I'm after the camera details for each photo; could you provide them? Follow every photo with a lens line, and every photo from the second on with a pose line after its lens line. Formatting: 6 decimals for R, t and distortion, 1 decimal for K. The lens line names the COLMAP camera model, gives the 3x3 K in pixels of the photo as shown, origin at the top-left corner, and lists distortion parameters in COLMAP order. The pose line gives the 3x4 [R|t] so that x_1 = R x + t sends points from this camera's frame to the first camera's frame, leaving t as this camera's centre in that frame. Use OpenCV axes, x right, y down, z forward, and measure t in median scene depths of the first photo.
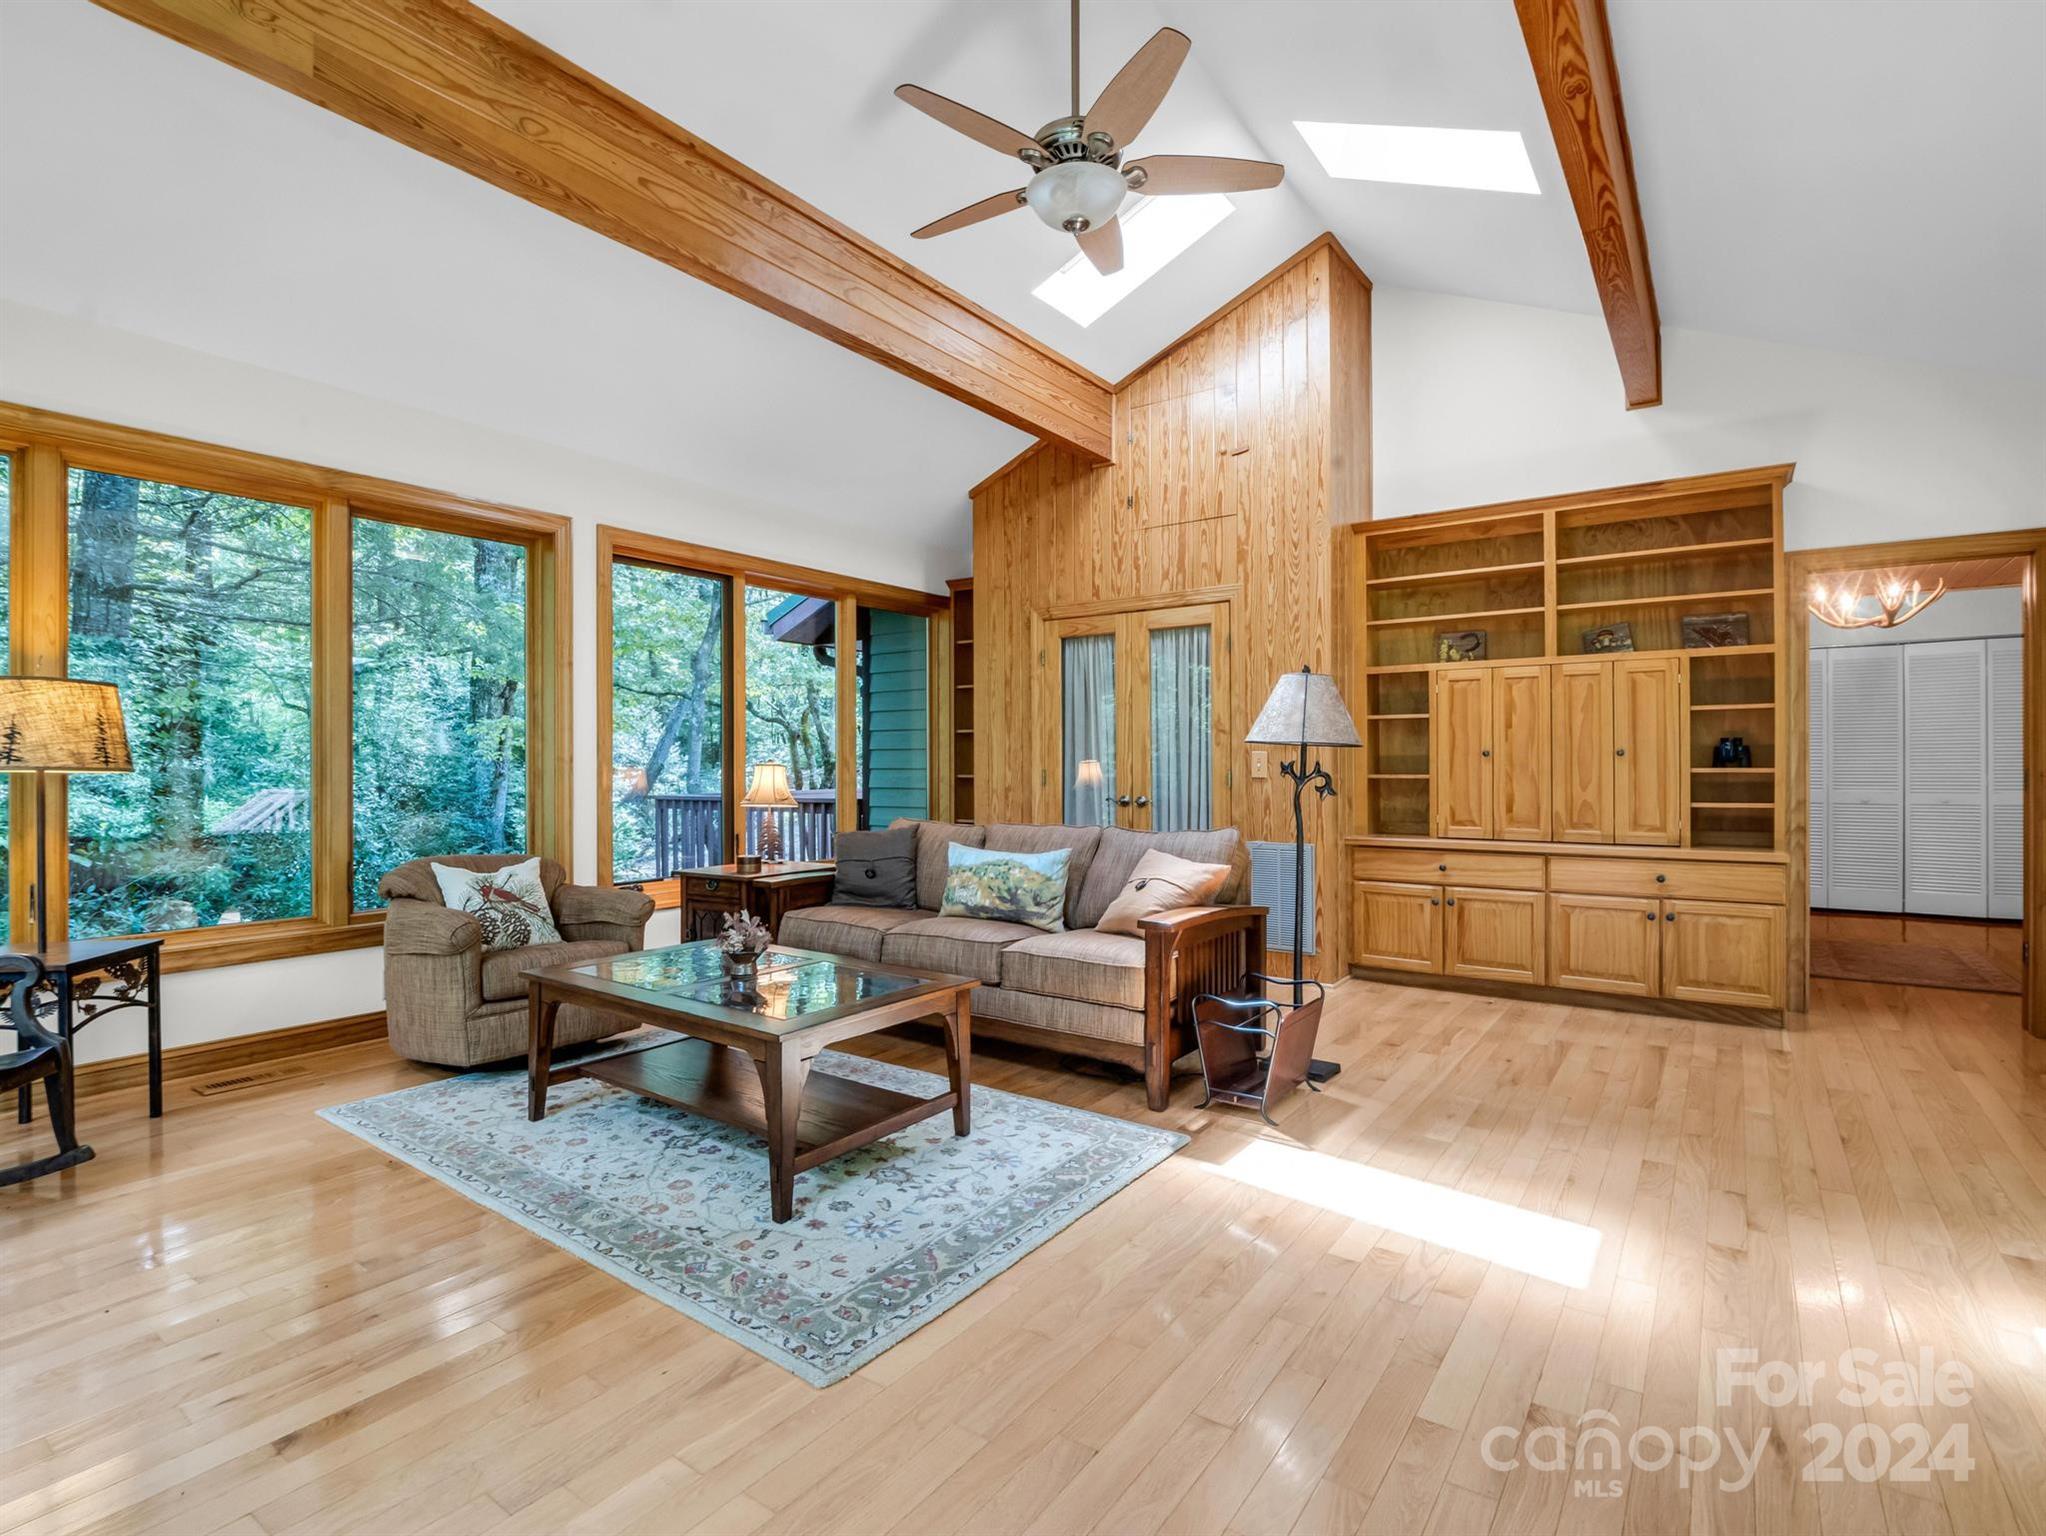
lens RADIAL K [[1000.2, 0, 988.6], [0, 1000.2, 769.9], [0, 0, 1]] dist [0.000429, -0.000498]
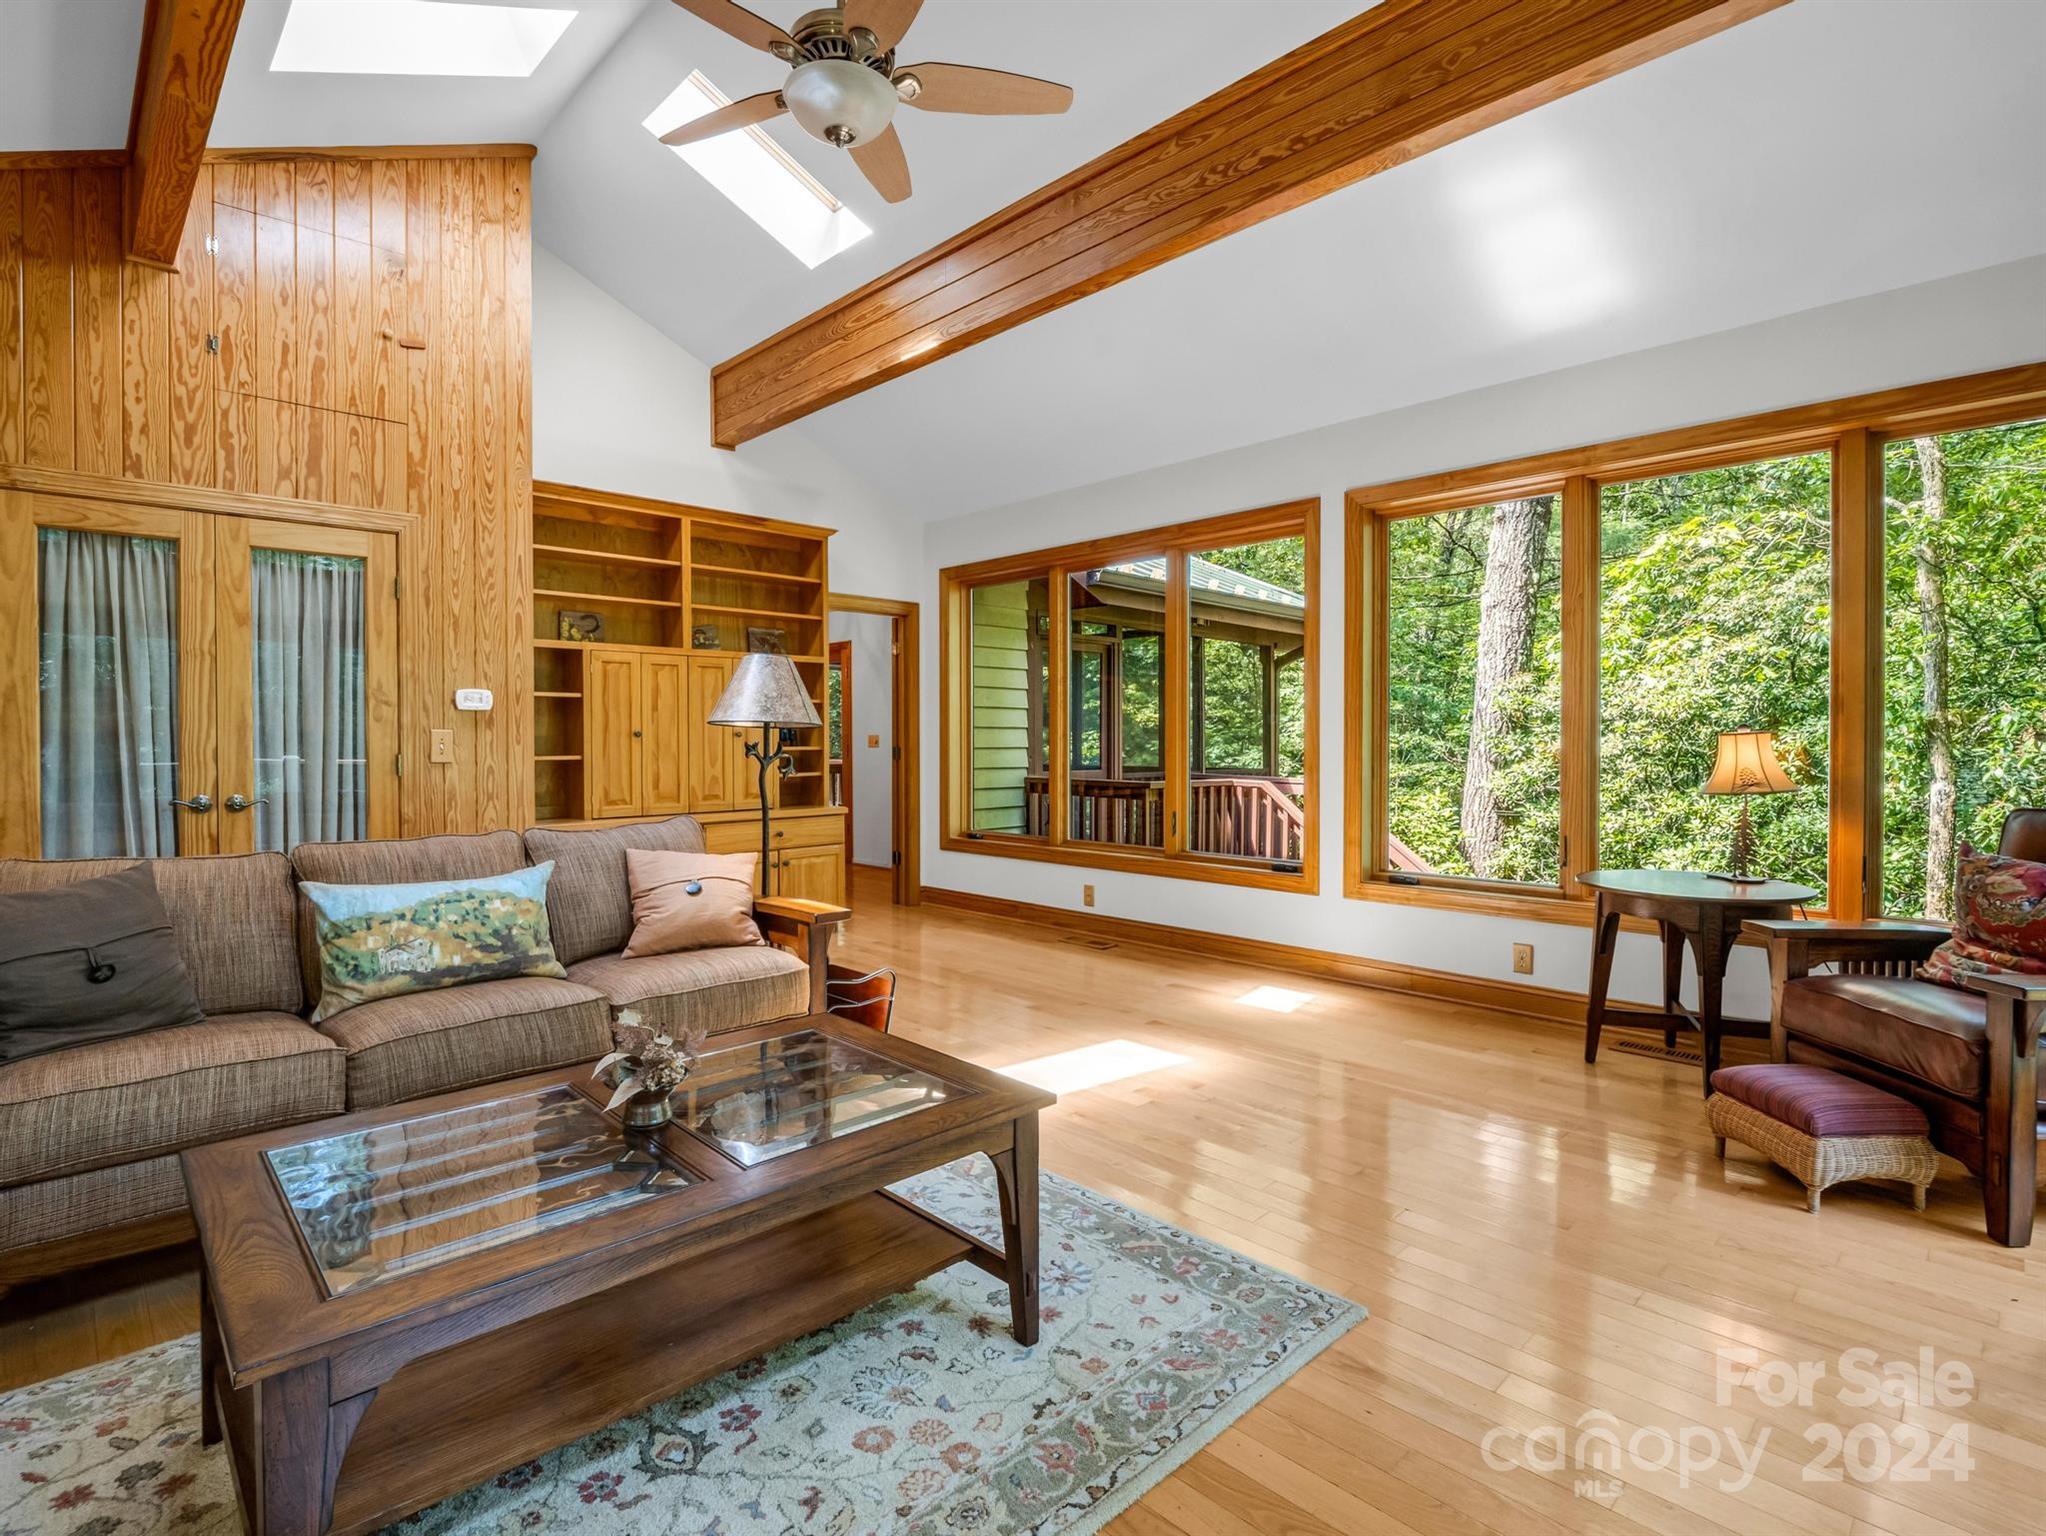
lens RADIAL K [[1005.5, 0, 1017.2], [0, 1005.5, 762.8], [0, 0, 1]] dist [-0.014841, -0.000247]
pose [[0.170546, -0.021639, 0.985112, -0.496972], [0.008480, 0.999754, 0.020492, -0.005121], [-0.985313, 0.004859, 0.170688, 0.454395]]
